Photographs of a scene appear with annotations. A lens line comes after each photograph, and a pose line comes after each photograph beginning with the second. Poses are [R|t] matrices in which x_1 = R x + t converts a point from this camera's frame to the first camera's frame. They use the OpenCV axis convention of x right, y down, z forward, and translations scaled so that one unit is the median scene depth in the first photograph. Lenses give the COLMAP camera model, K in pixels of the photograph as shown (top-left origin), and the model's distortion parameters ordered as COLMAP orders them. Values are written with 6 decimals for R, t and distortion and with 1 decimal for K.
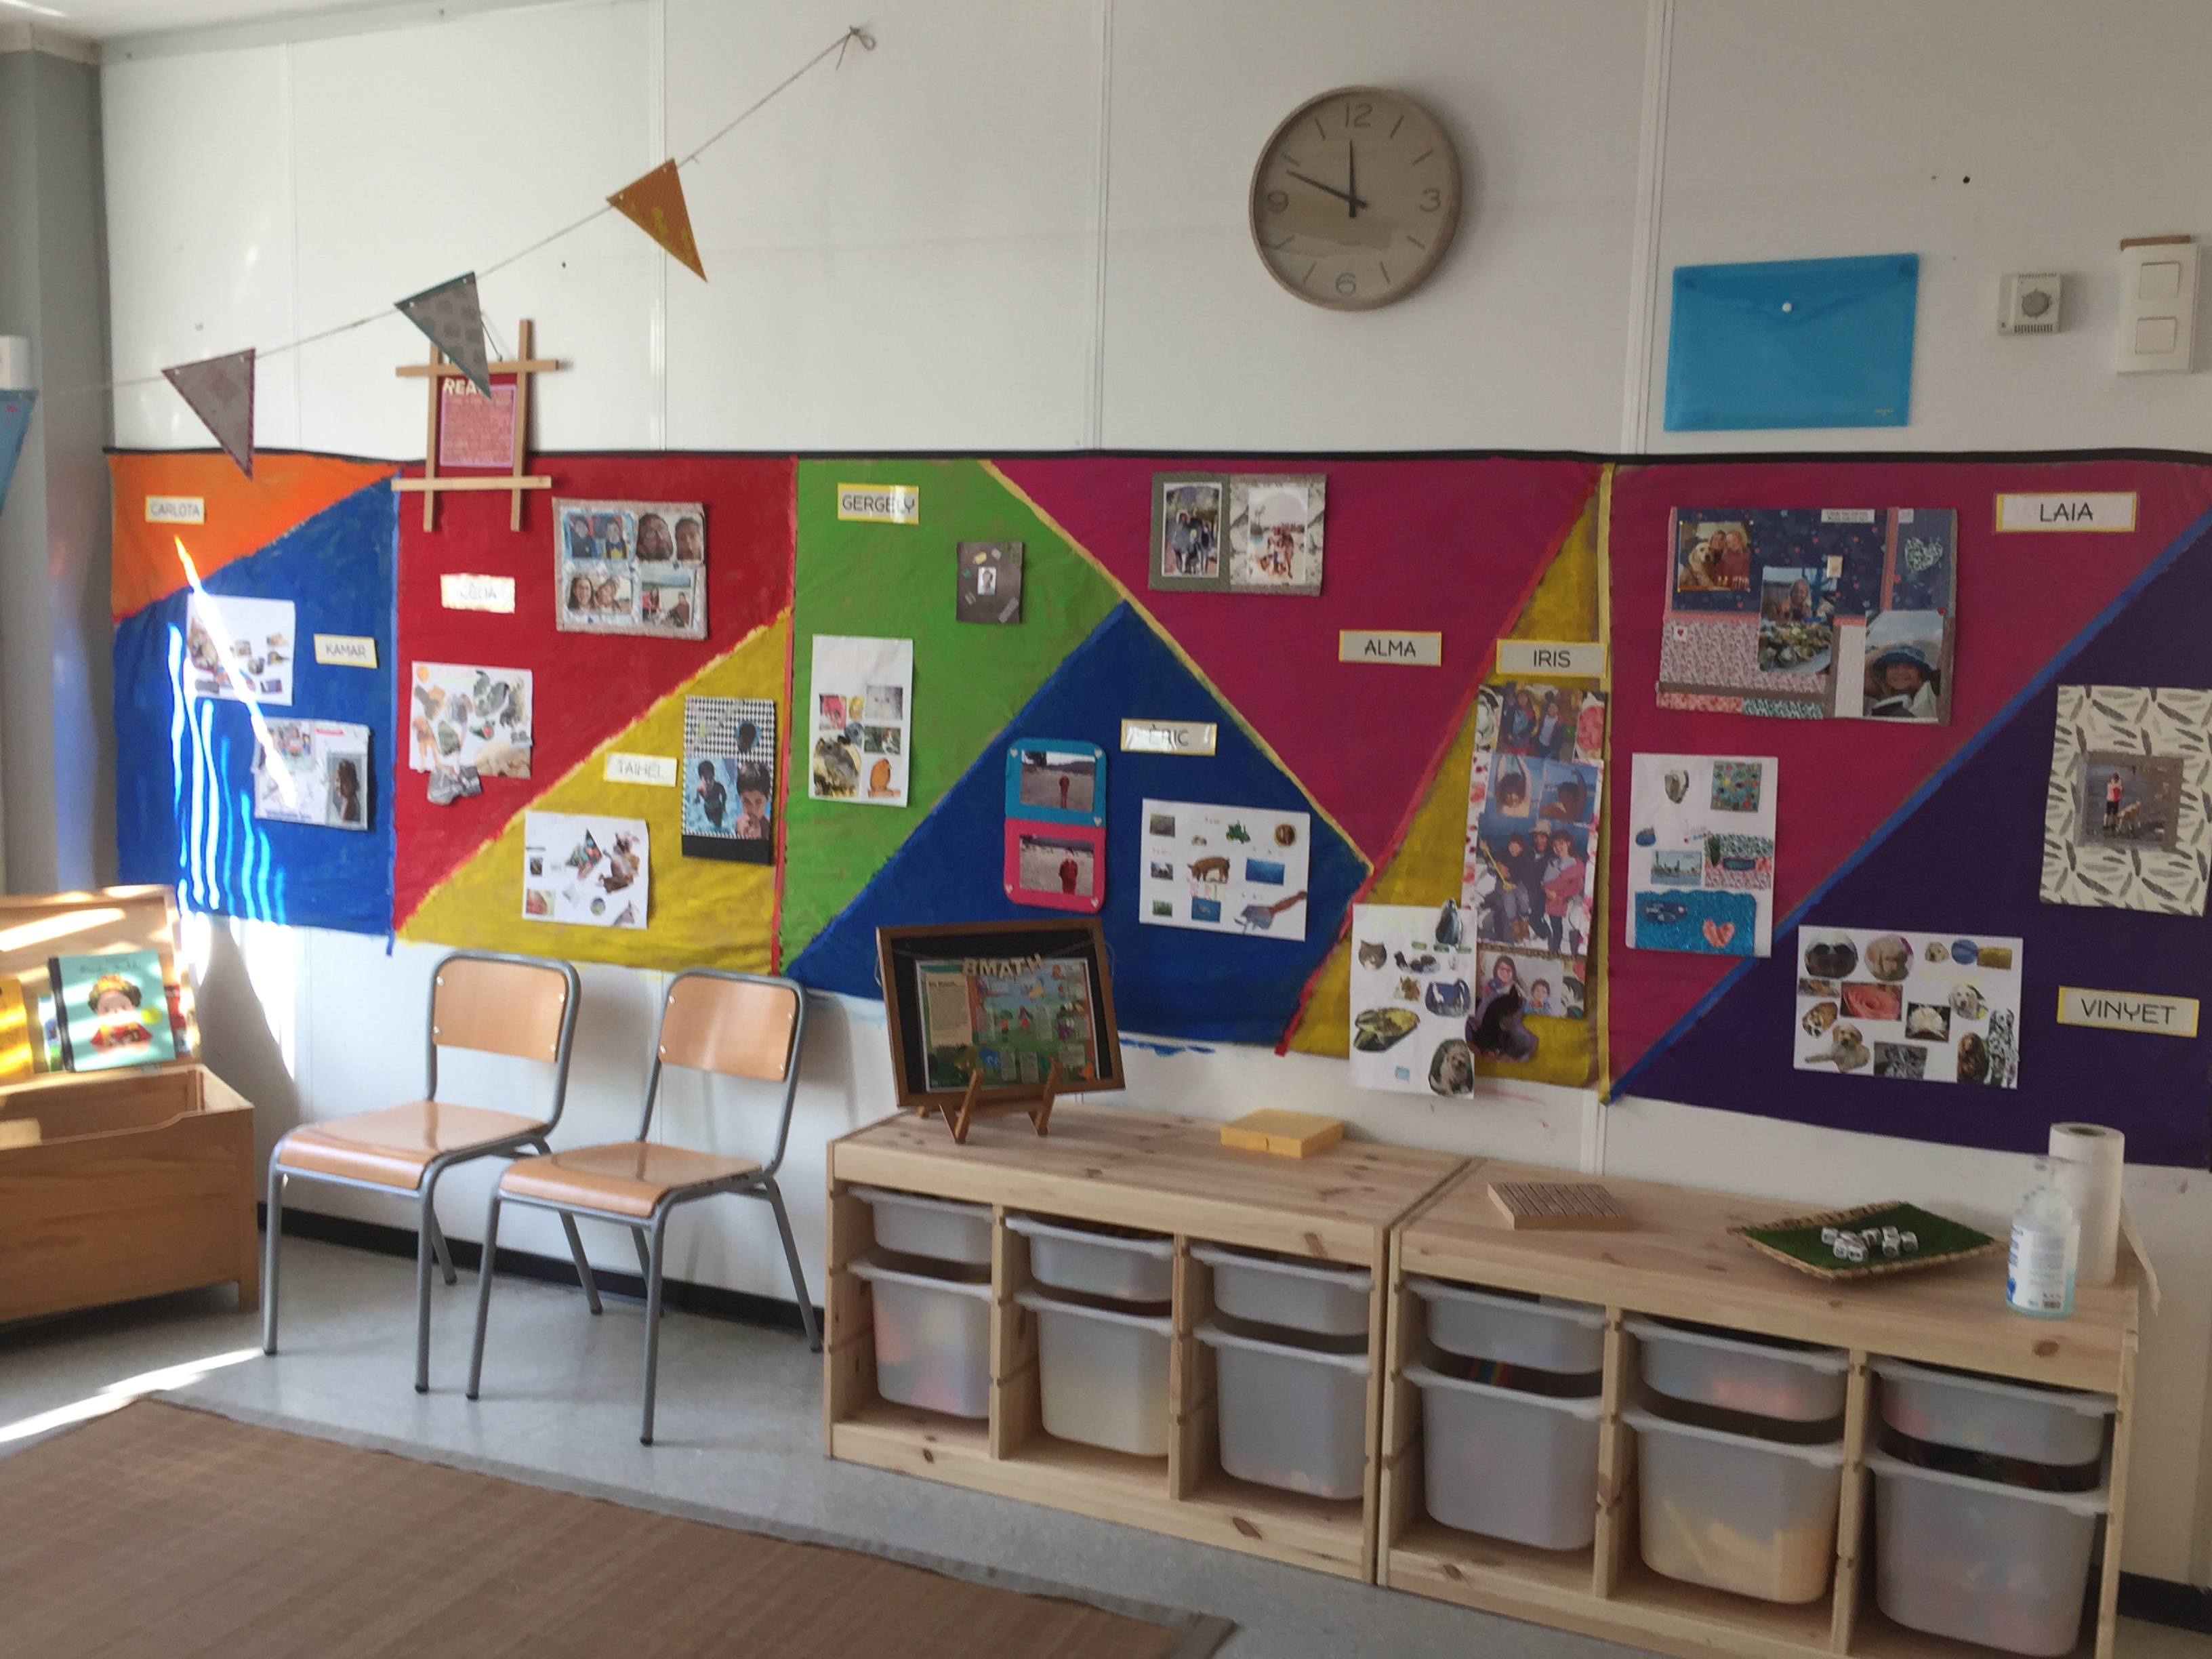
lens RADIAL K [[1996.0, 0, 1106.0], [0, 1996.0, 829.5], [0, 0, 1]] dist [0.047104, -0.002804]
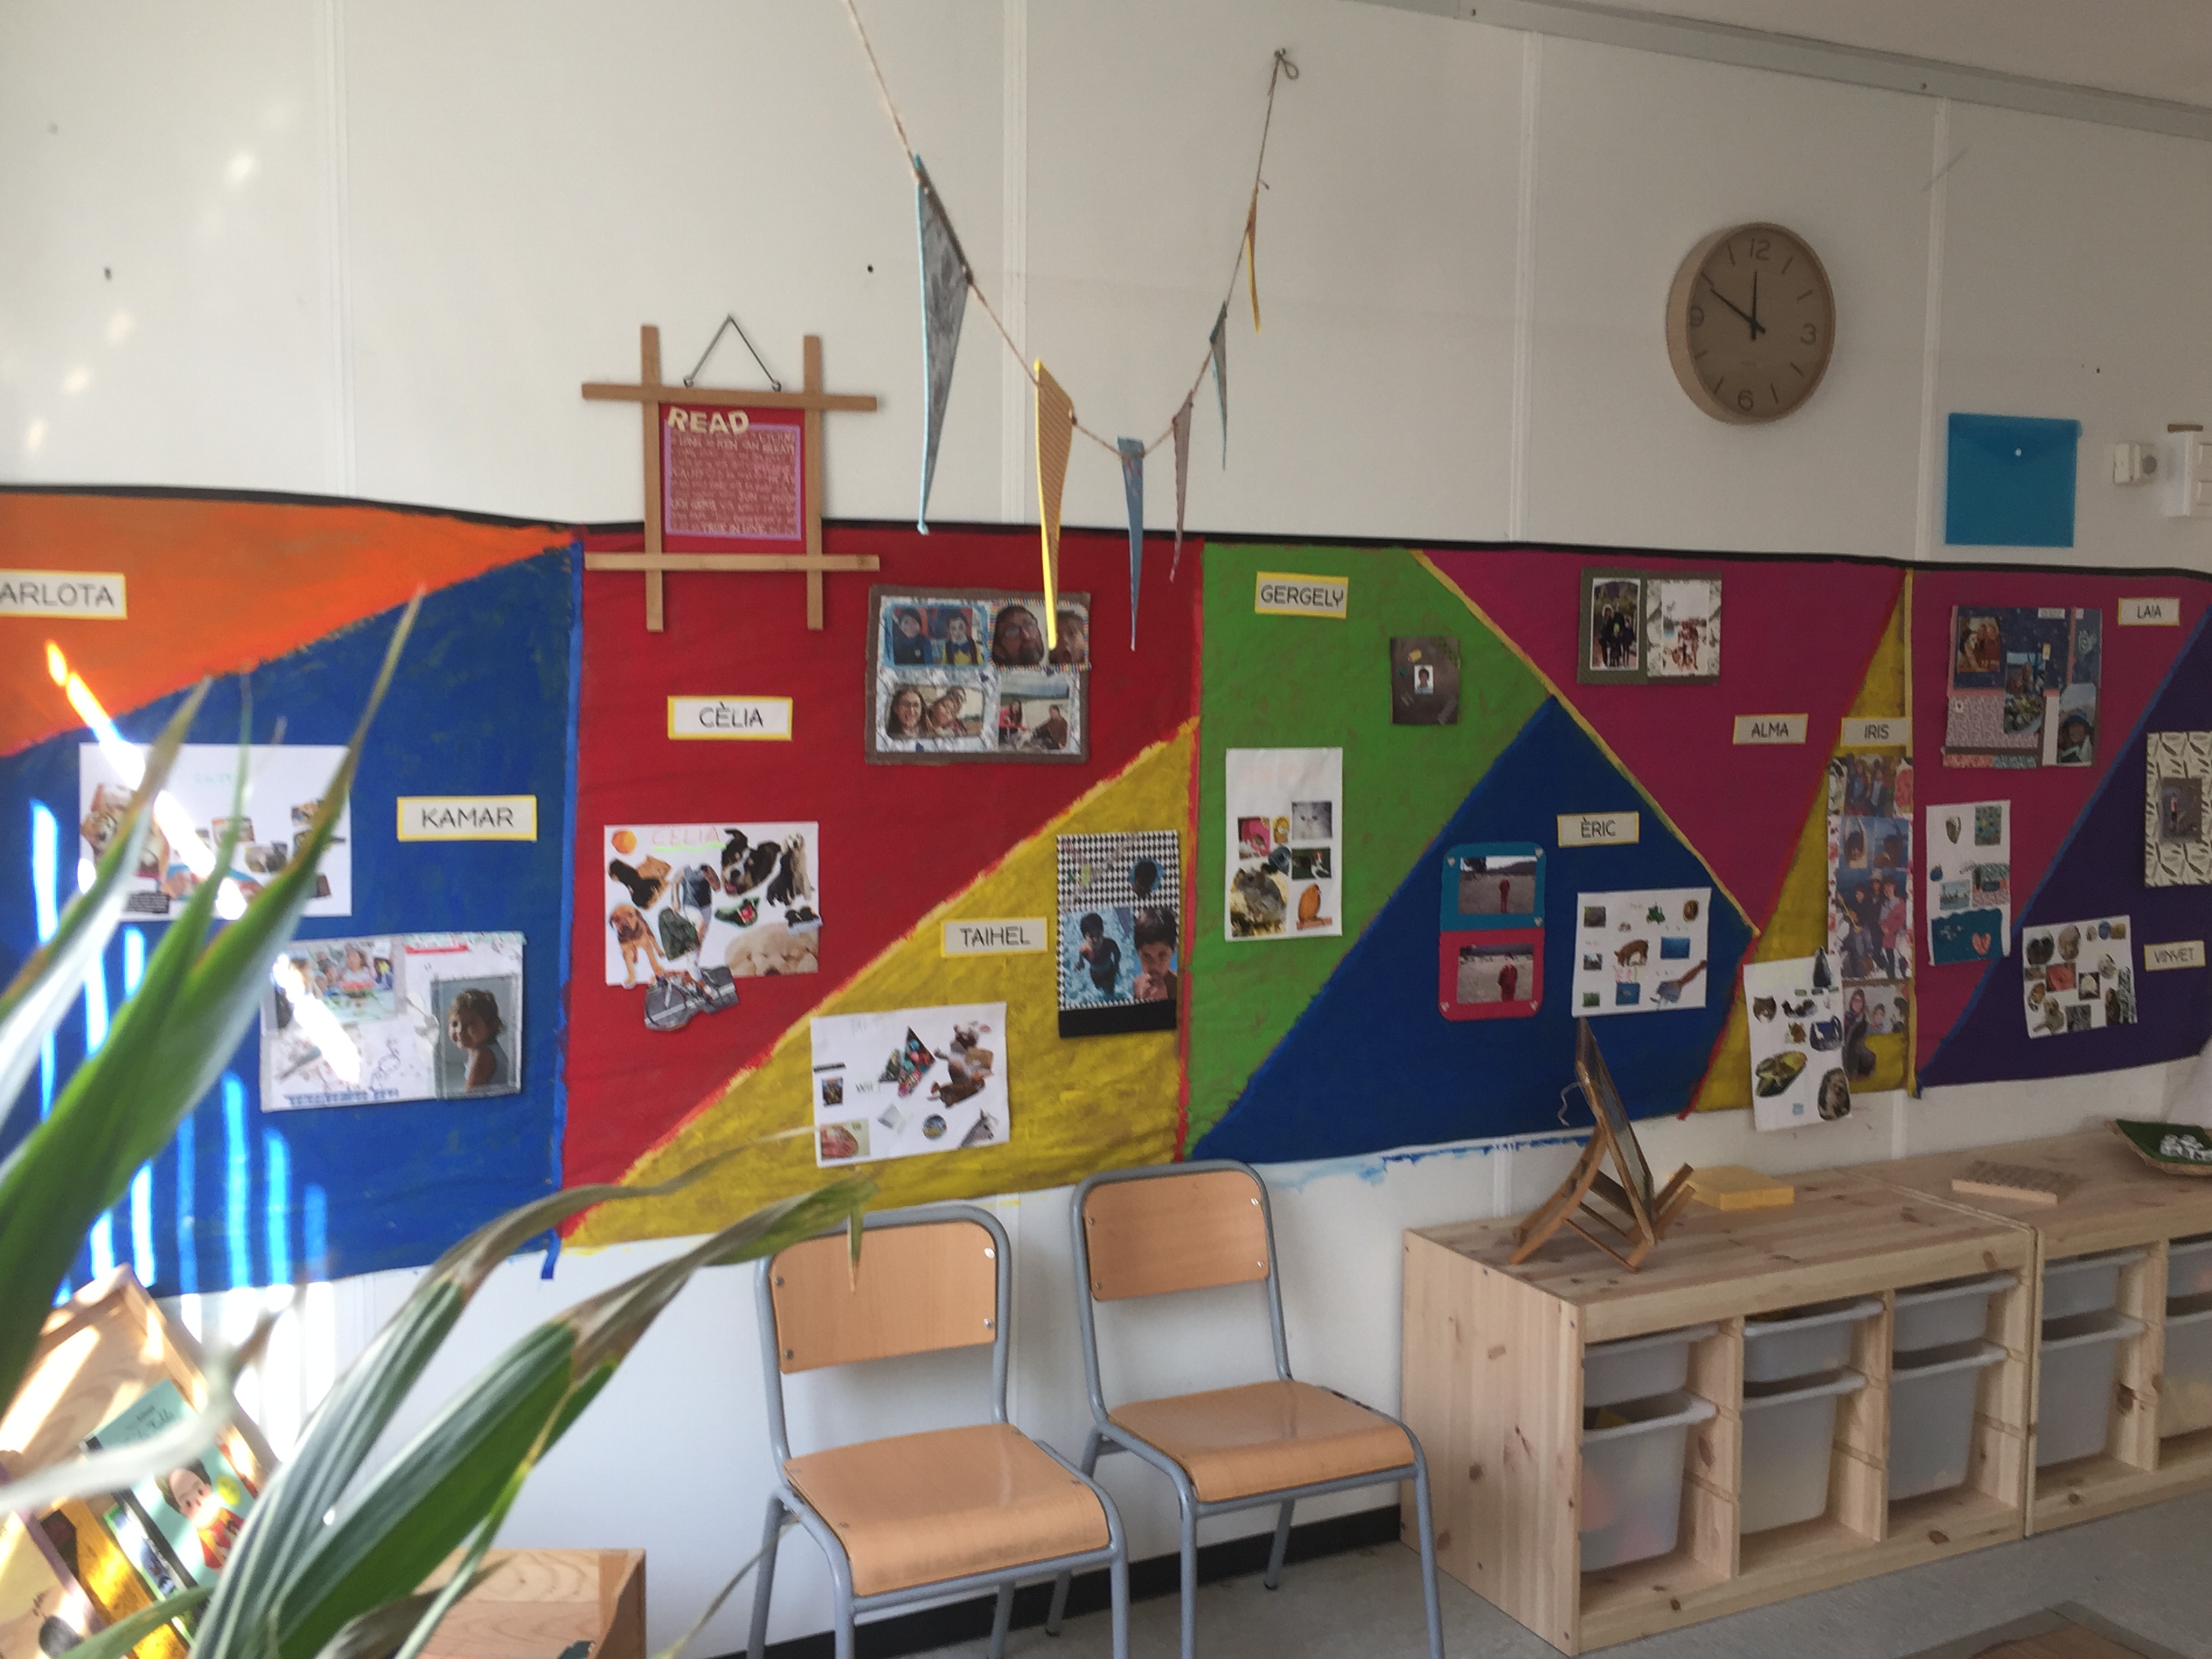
lens RADIAL K [[1996.0, 0, 1106.0], [0, 1996.0, 829.5], [0, 0, 1]] dist [0.047104, -0.002804]
pose [[0.638707, -0.090356, 0.764127, -0.839349], [0.104158, 0.994093, 0.030487, -0.095835], [-0.762368, 0.060118, 0.644345, 0.502852]]
